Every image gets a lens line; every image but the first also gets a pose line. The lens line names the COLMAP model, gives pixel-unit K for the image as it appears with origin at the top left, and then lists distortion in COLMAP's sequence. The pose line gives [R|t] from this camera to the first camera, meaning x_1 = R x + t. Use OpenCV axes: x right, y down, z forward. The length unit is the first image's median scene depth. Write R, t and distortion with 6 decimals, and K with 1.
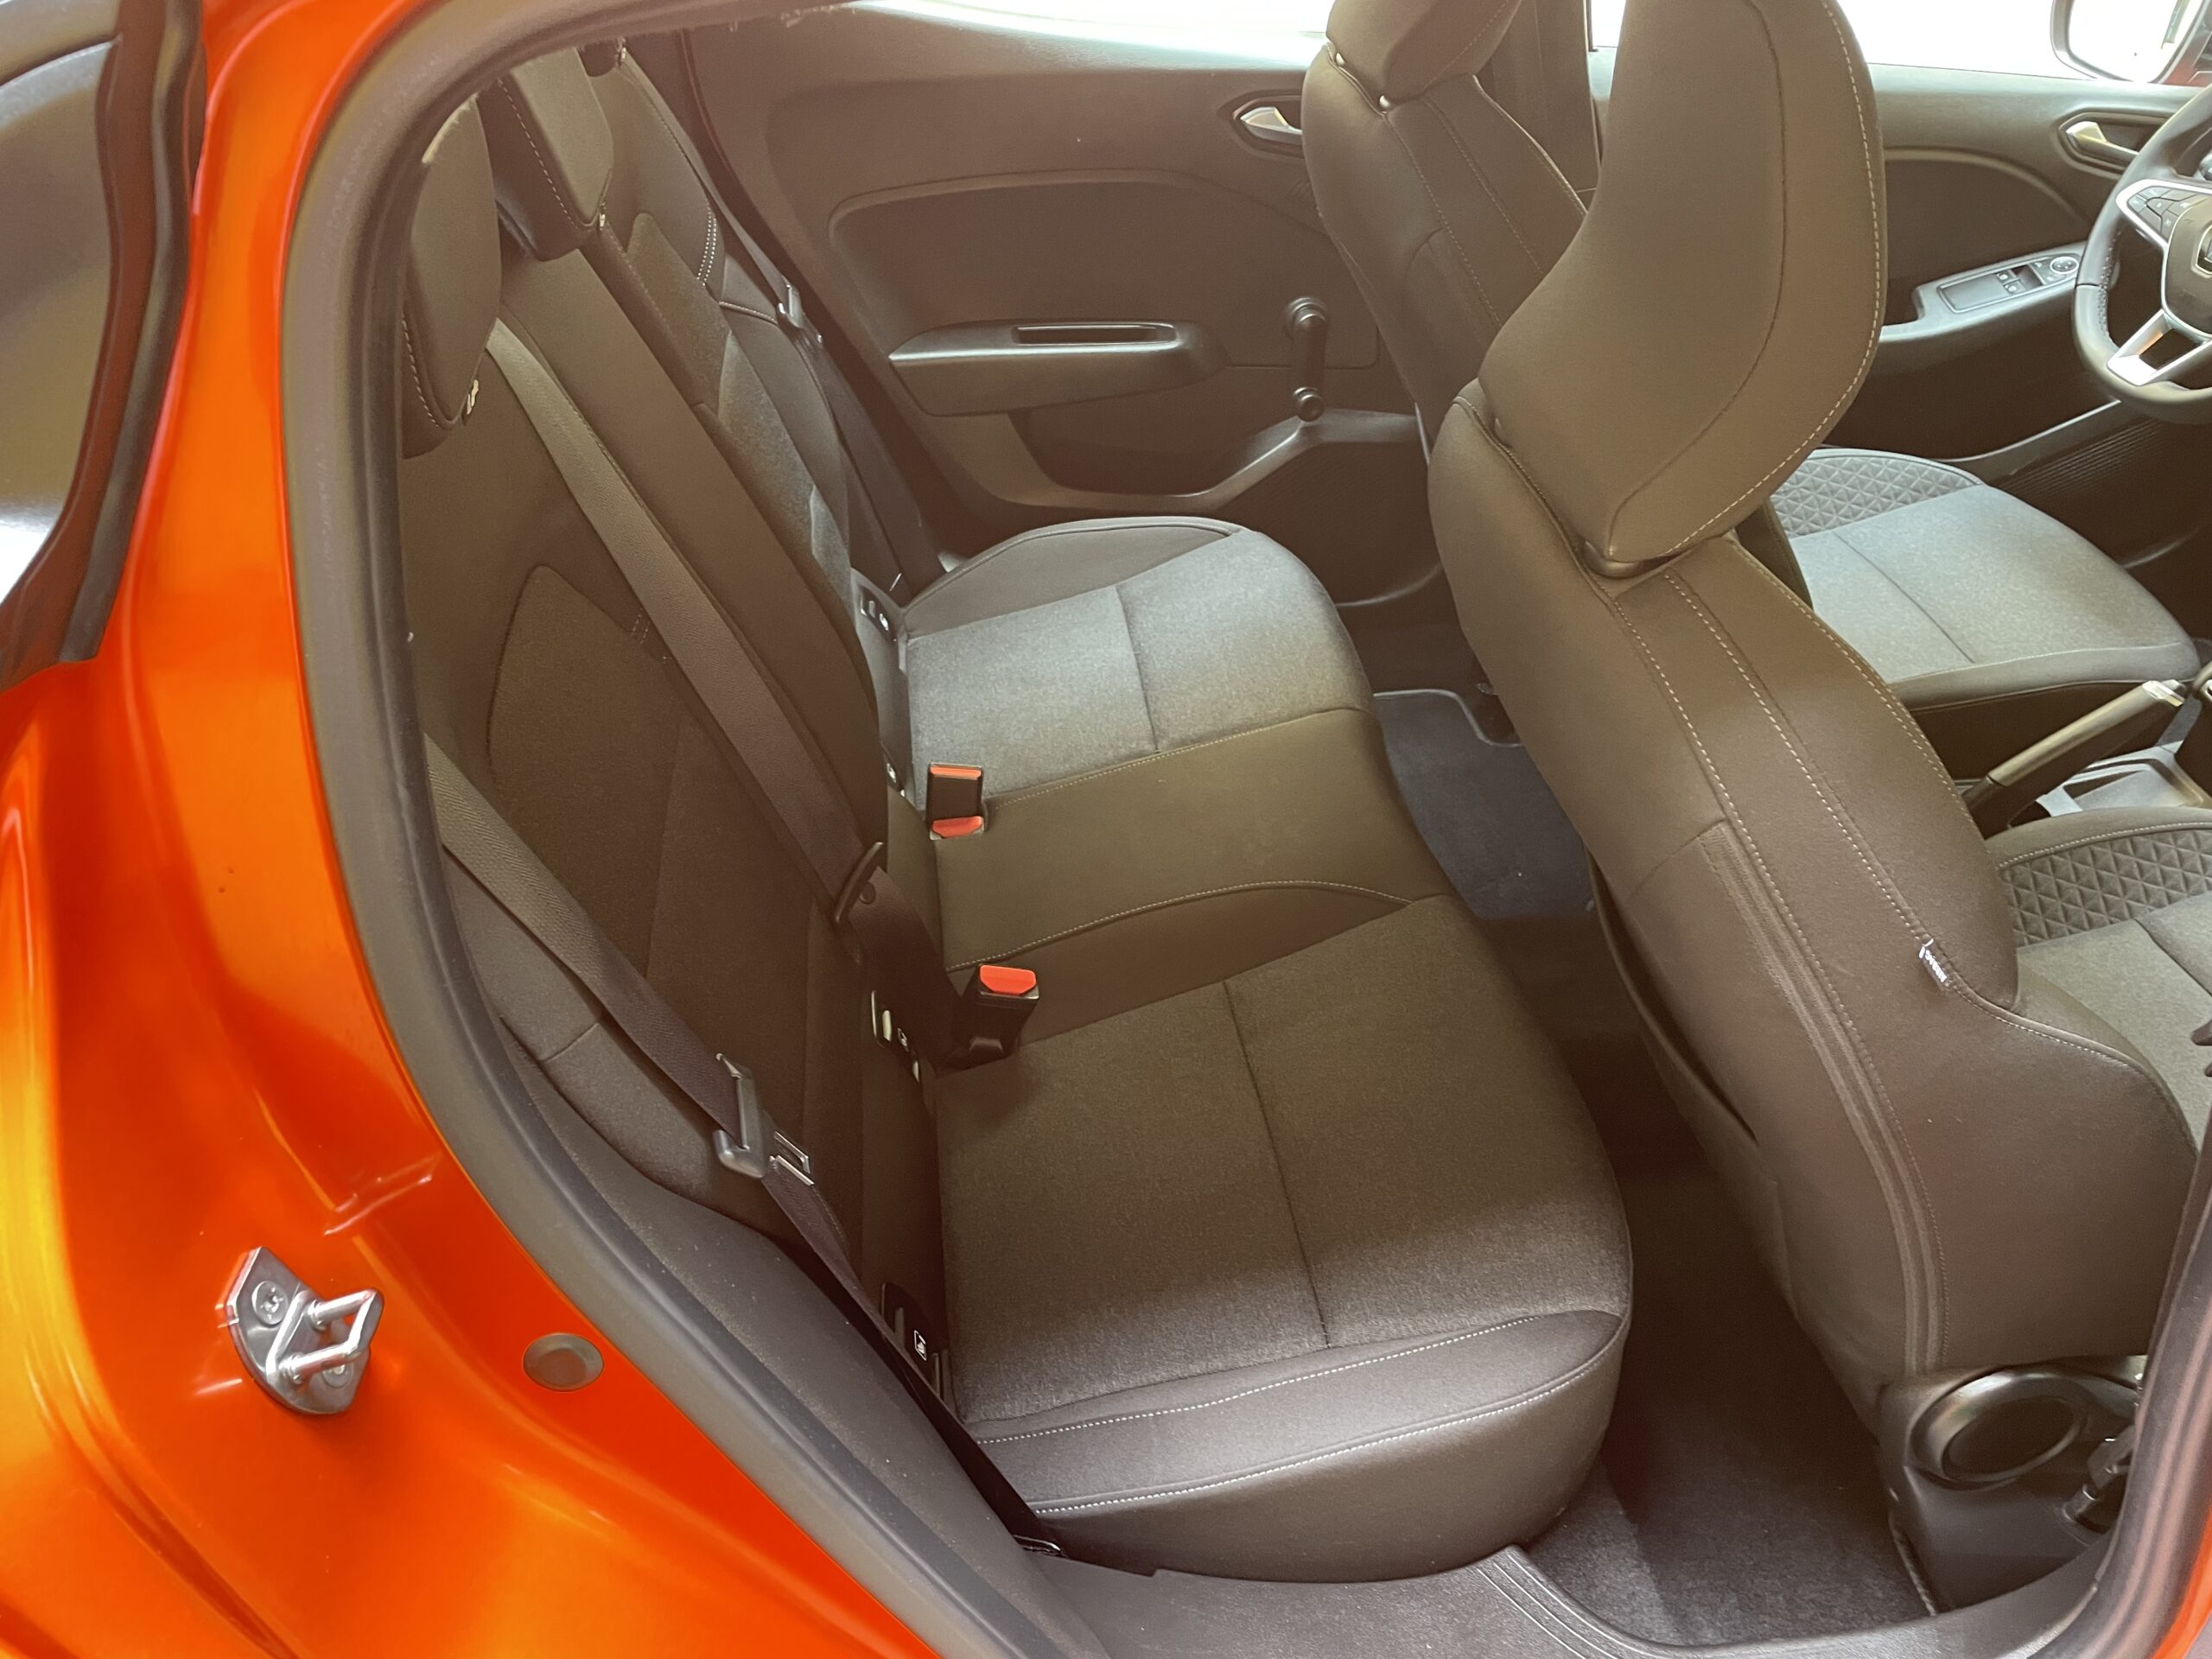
lens RADIAL K [[1671.8, 0, 1129.1], [0, 1671.8, 824.9], [0, 0, 1]] dist [0.085464, -0.104189]
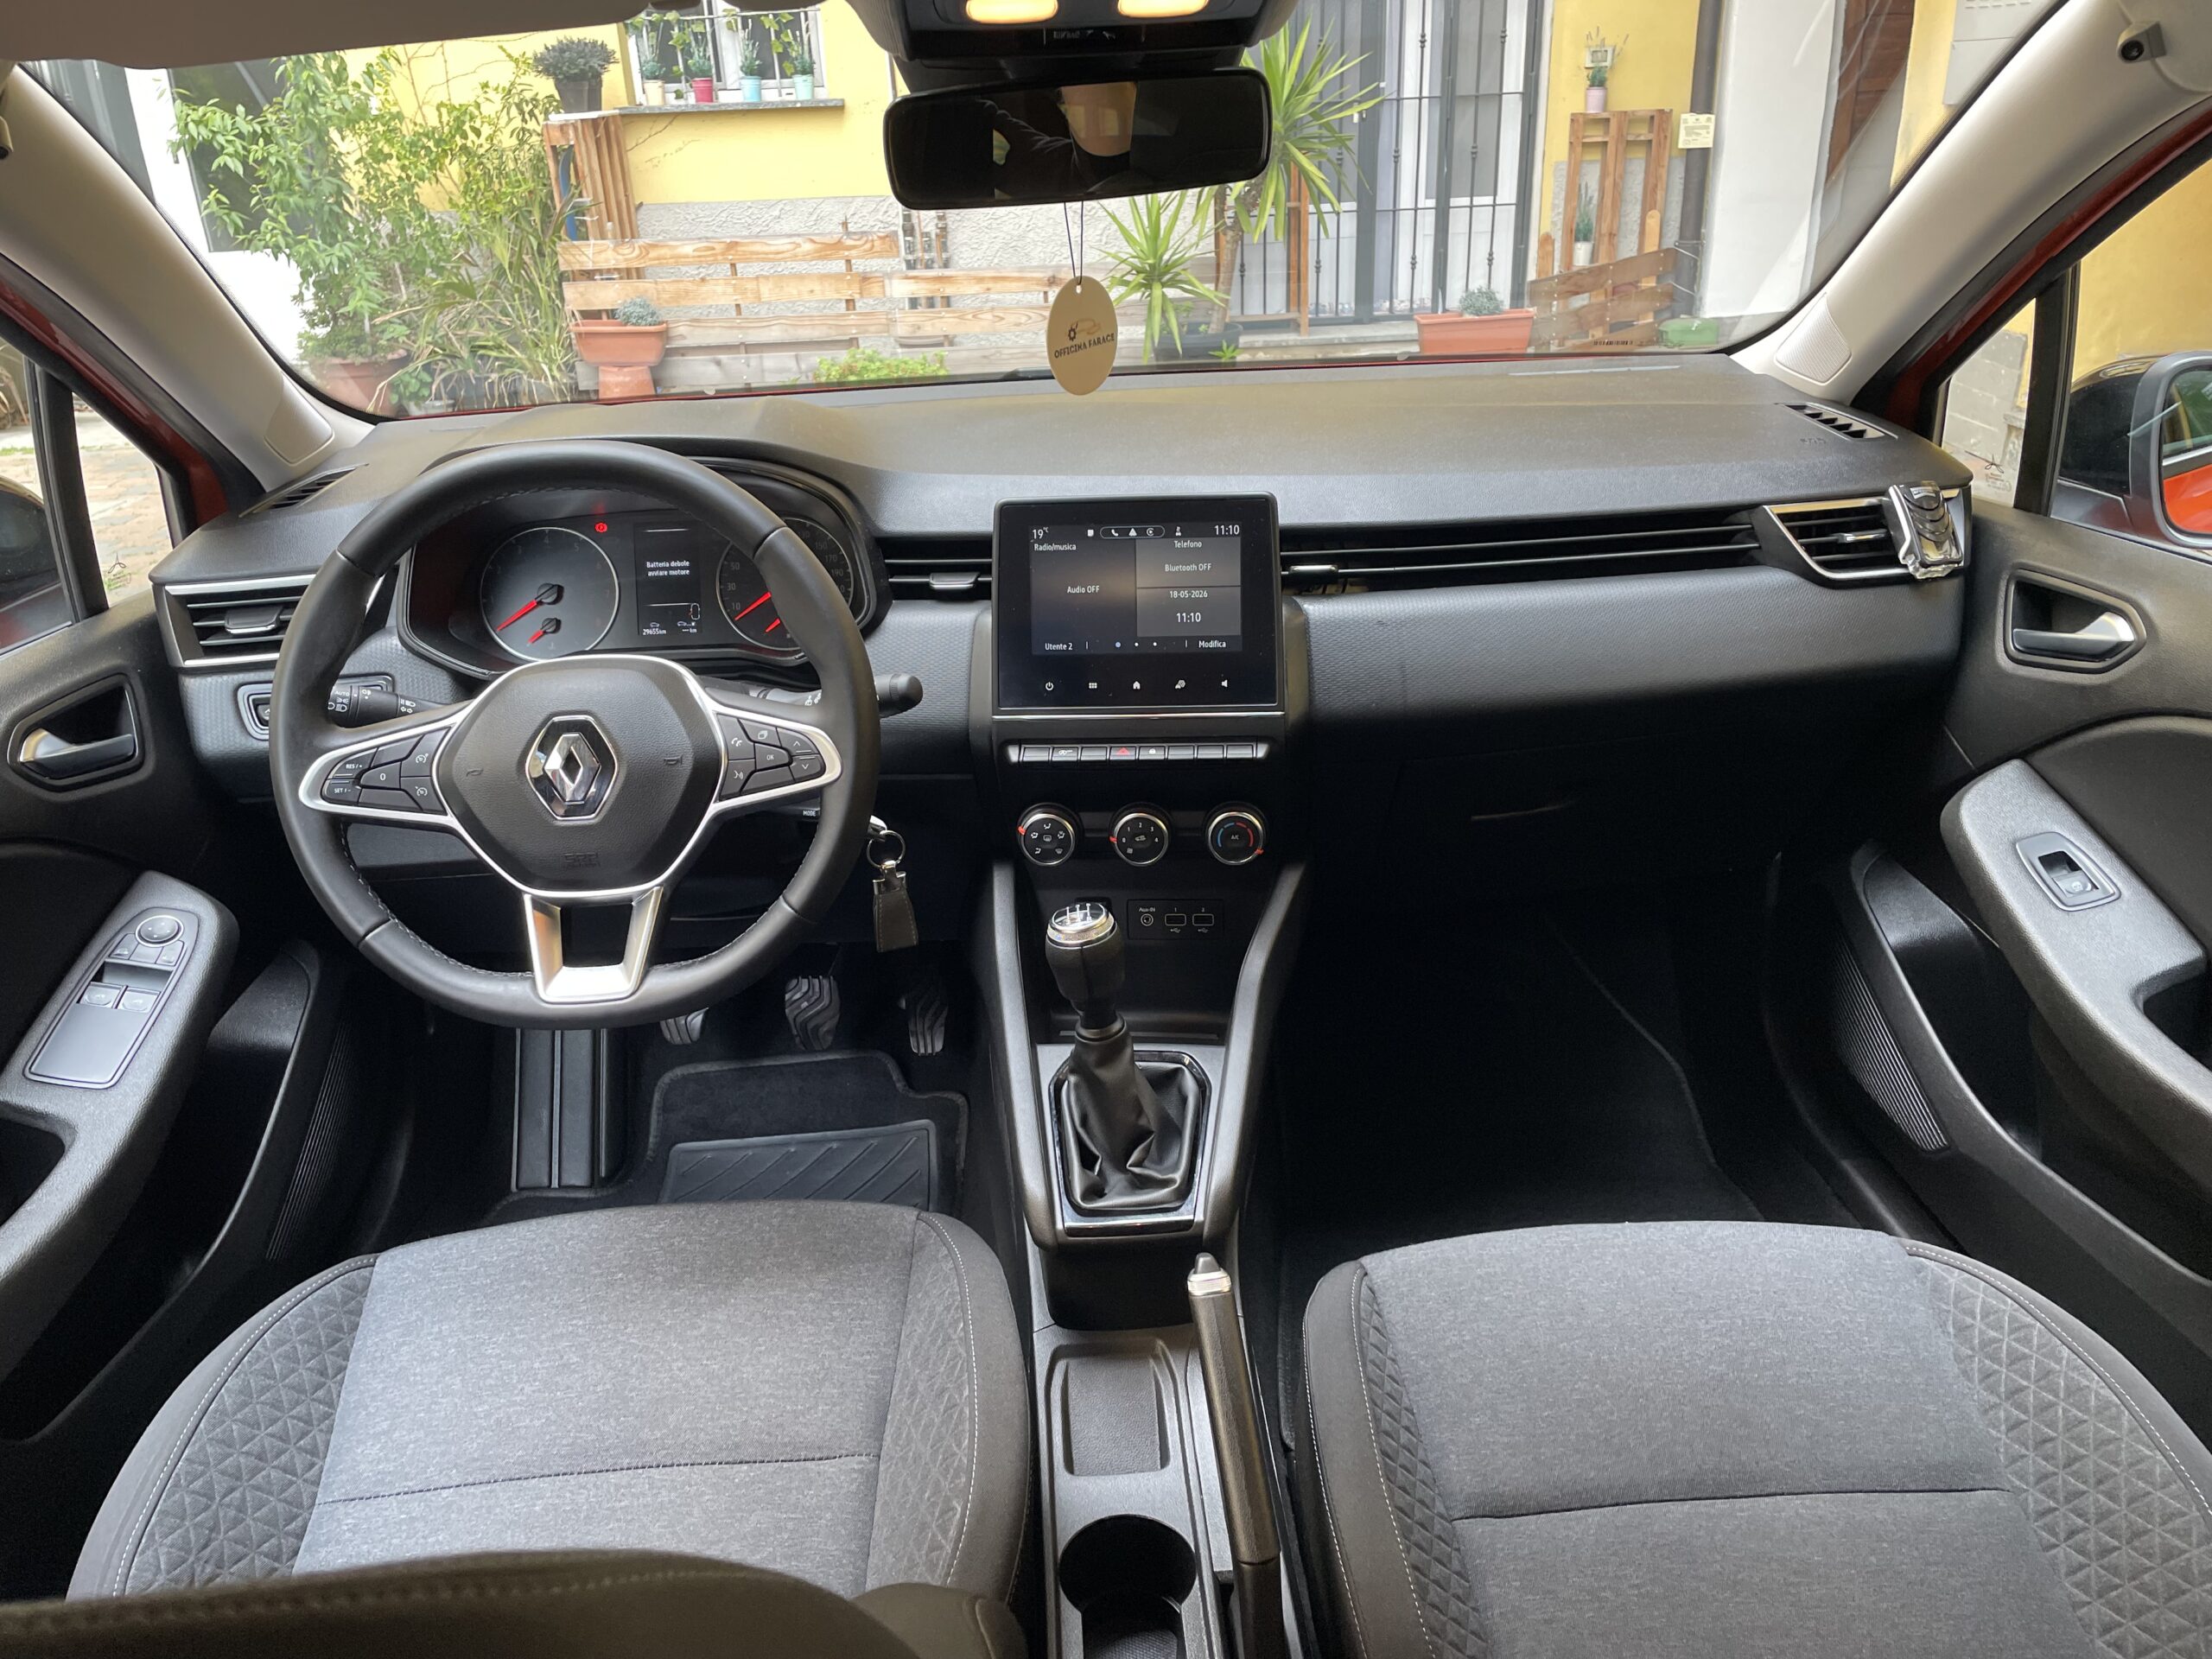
lens RADIAL K [[1684.9, 0, 1106.0], [0, 1684.9, 829.5], [0, 0, 1]] dist [0.026666, -0.002588]
pose [[0.076470, -0.422307, 0.903222, 0.059656], [0.626530, 0.725045, 0.285955, -0.354538], [-0.775637, 0.544029, 0.320032, 0.596378]]
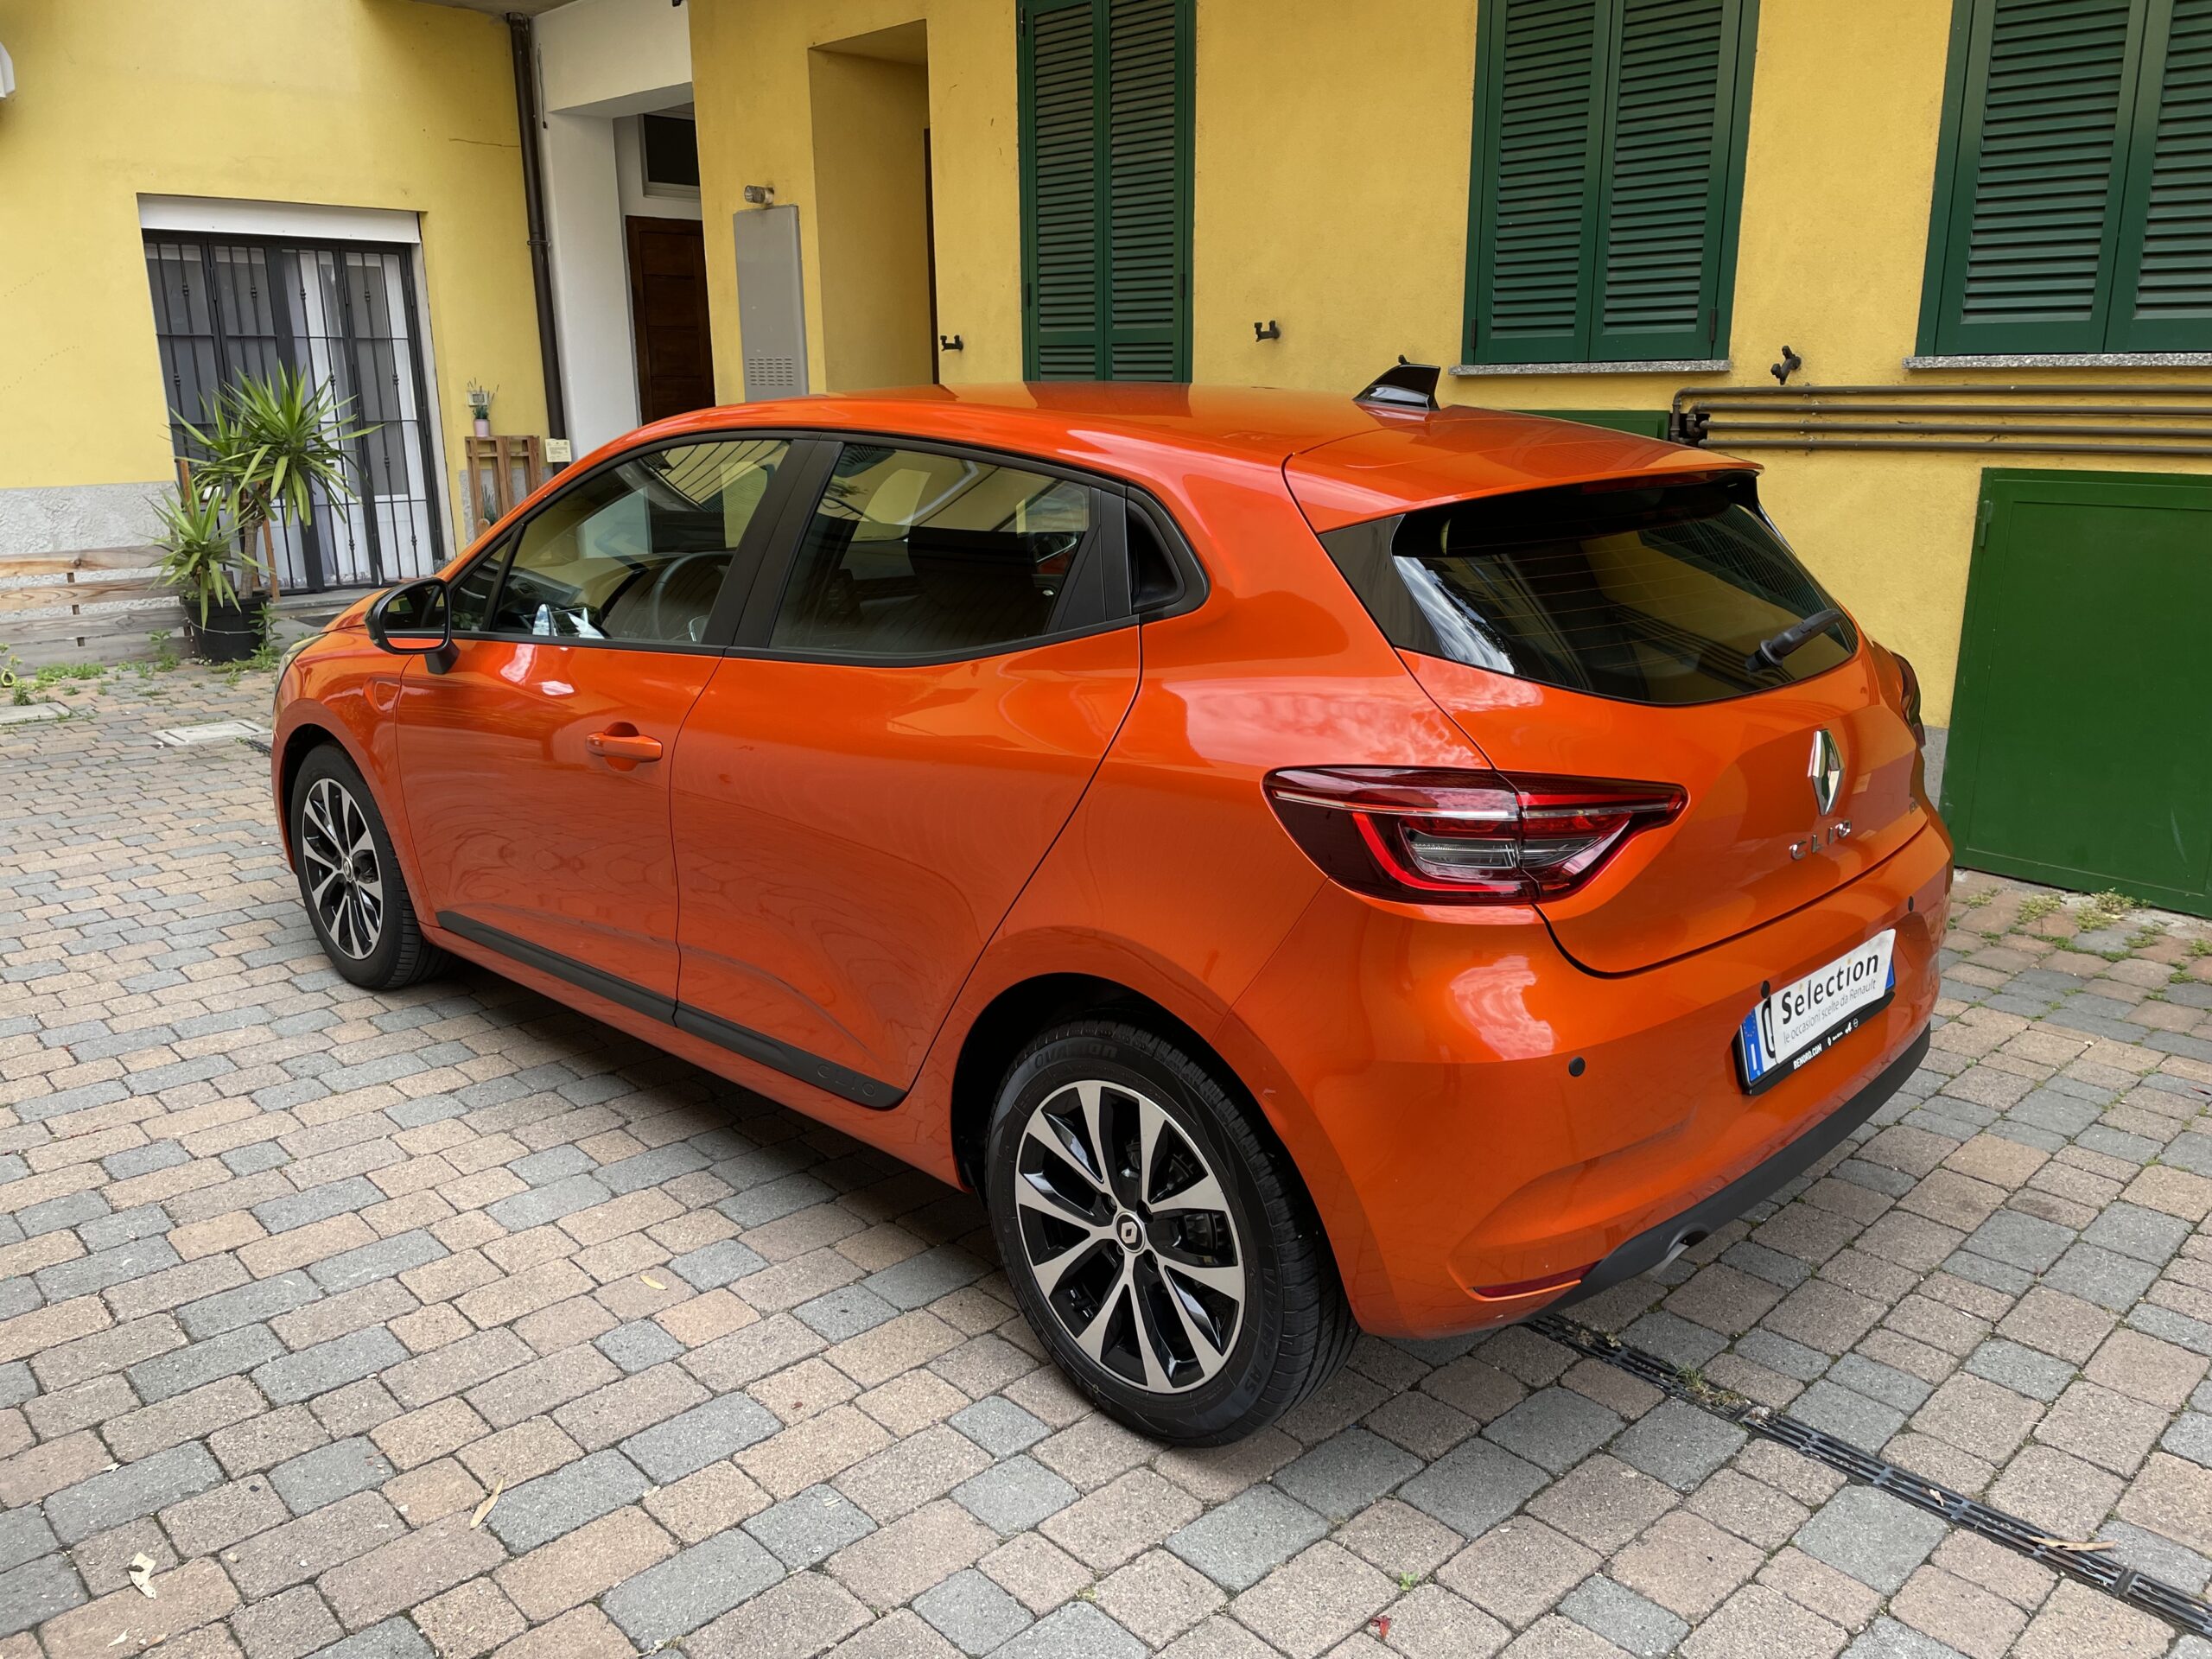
lens RADIAL K [[1666.1, 0, 1116.7], [0, 1666.1, 809.1], [0, 0, 1]] dist [0.086565, -0.103998]
pose [[-0.620755, -0.215030, 0.753940, -1.342653], [0.458916, 0.680031, 0.571799, -1.182169], [-0.635656, 0.700942, -0.323452, 1.484936]]
